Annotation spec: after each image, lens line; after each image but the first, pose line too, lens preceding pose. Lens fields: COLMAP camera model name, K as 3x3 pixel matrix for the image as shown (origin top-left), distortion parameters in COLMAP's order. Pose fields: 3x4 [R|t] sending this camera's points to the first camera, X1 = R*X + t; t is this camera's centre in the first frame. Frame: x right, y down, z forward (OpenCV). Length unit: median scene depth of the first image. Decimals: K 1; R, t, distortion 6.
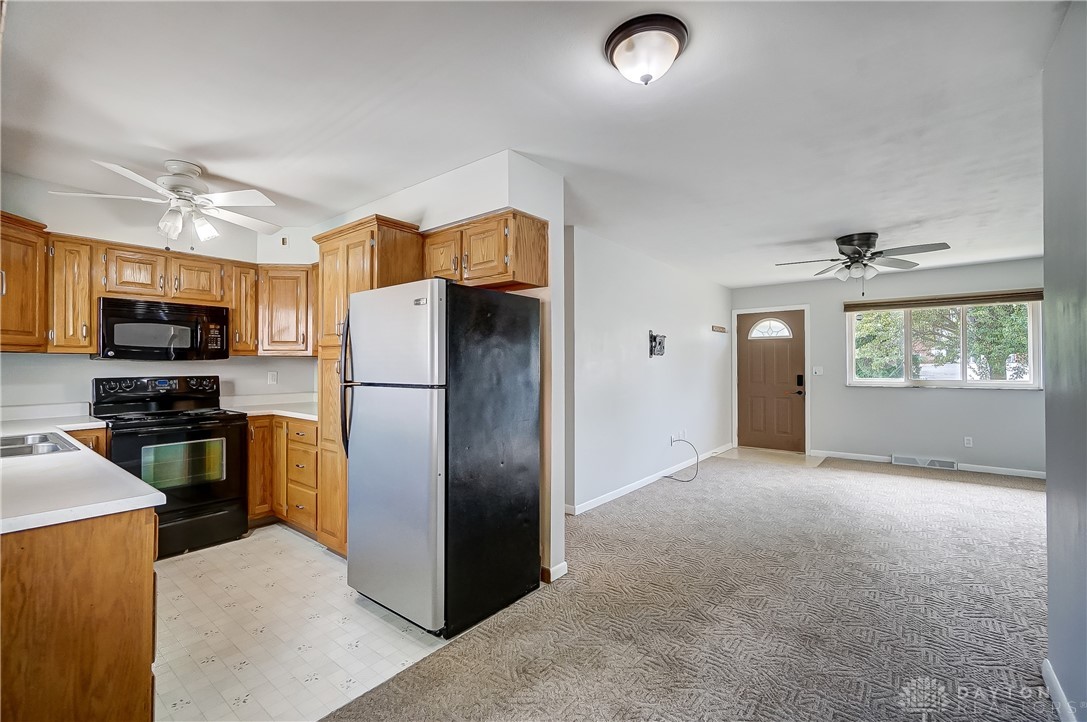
lens RADIAL K [[471.7, 0, 537.6], [0, 471.7, 360.7], [0, 0, 1]] dist [-0.002766, 0.000998]
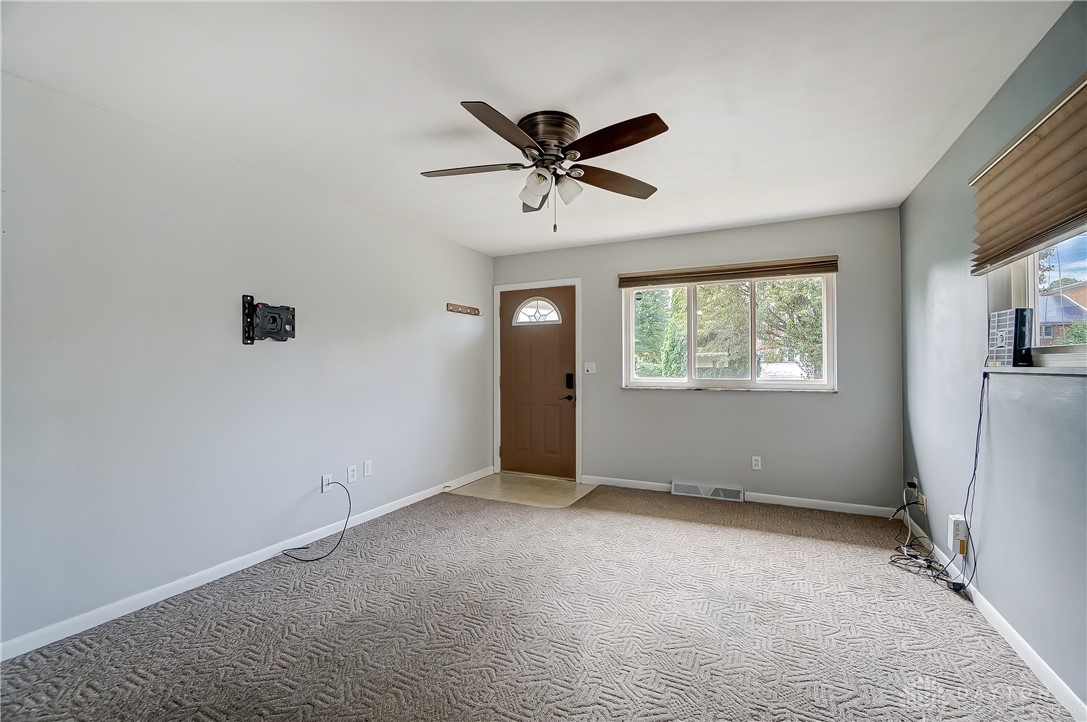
lens RADIAL K [[466.9, 0, 538.8], [0, 466.9, 361.4], [0, 0, 1]] dist [-0.002375, 0.000310]
pose [[0.975754, -0.000612, 0.218869, 0.355991], [0.000006, 0.999996, 0.002772, 0.009207], [-0.218869, -0.002704, 0.975750, 0.304600]]
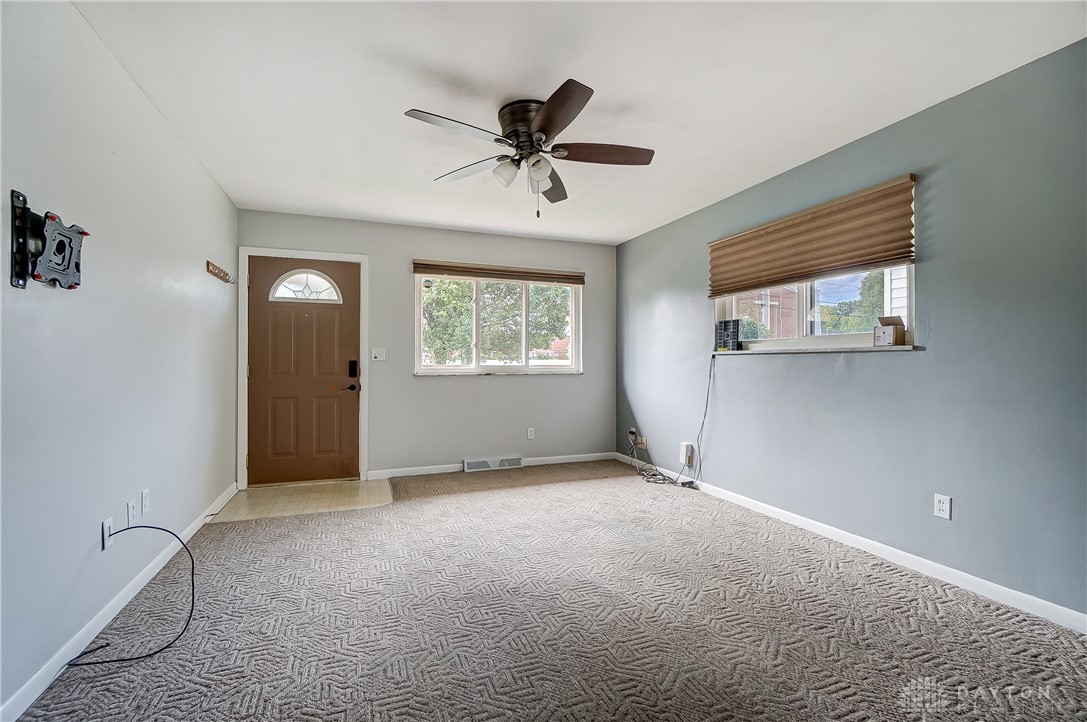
lens RADIAL K [[471.7, 0, 537.6], [0, 471.7, 360.7], [0, 0, 1]] dist [-0.002766, 0.000998]
pose [[0.502460, 0.003839, 0.864592, 0.118346], [-0.010754, 0.999941, 0.001810, 0.026894], [-0.864534, -0.010207, 0.502471, 0.453903]]
